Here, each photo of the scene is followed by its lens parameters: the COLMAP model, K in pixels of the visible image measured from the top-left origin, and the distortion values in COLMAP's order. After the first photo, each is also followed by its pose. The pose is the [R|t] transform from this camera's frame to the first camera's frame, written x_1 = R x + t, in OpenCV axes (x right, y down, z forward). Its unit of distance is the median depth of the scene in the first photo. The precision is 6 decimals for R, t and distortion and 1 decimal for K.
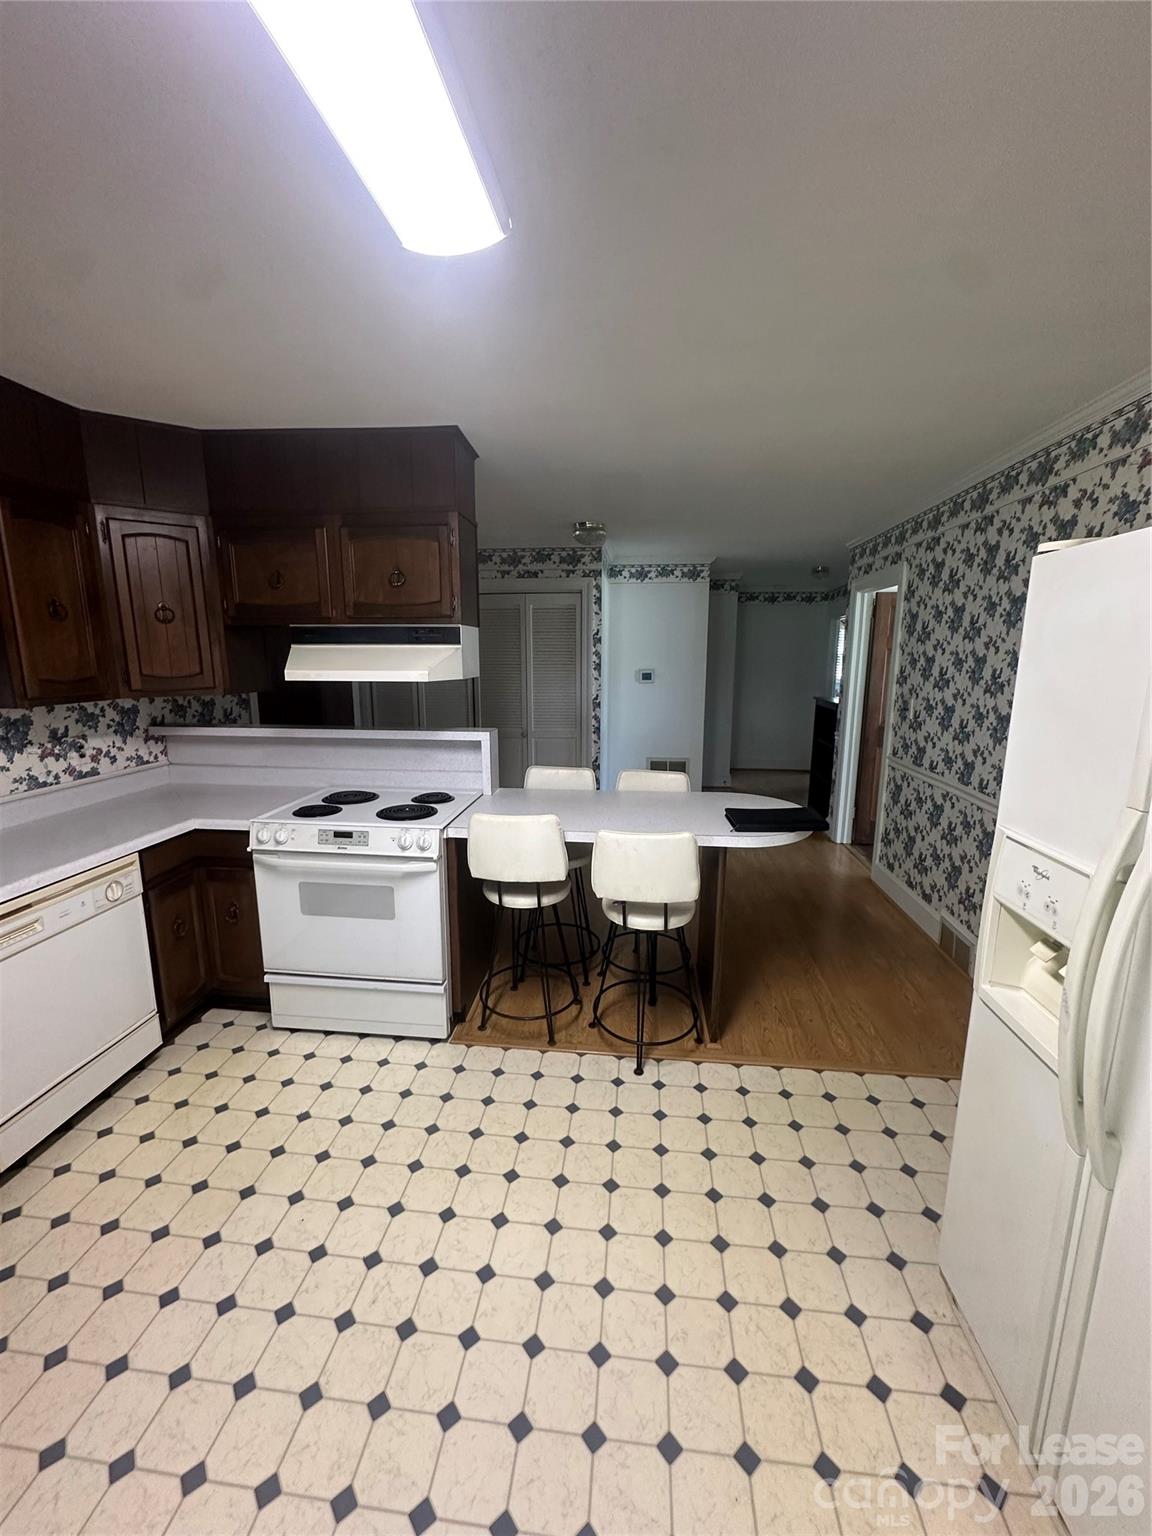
lens RADIAL K [[612.5, 0, 576.7], [0, 612.5, 767.1], [0, 0, 1]] dist [-0.002366, 0.000316]
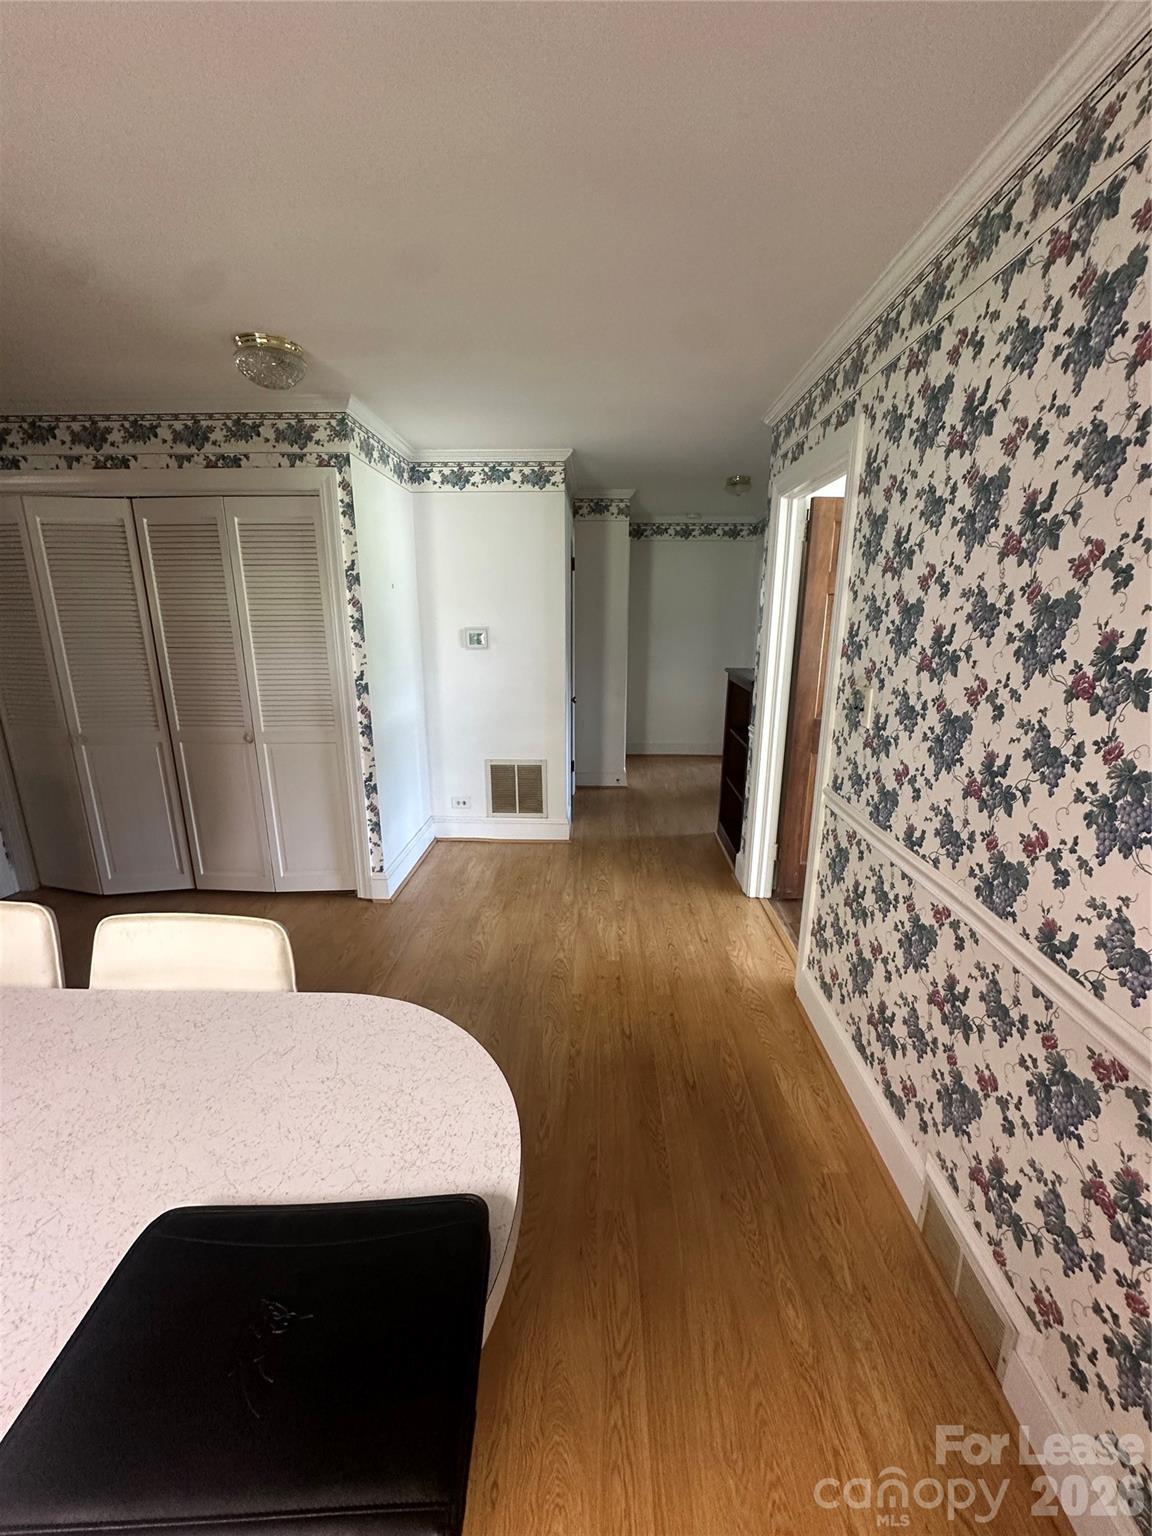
lens RADIAL K [[612.5, 0, 576.7], [0, 612.5, 767.1], [0, 0, 1]] dist [-0.002366, 0.000316]
pose [[0.997089, -0.019558, 0.073691, 0.240790], [0.014407, 0.997457, 0.069797, -0.077434], [-0.074868, -0.068532, 0.994836, 0.460622]]
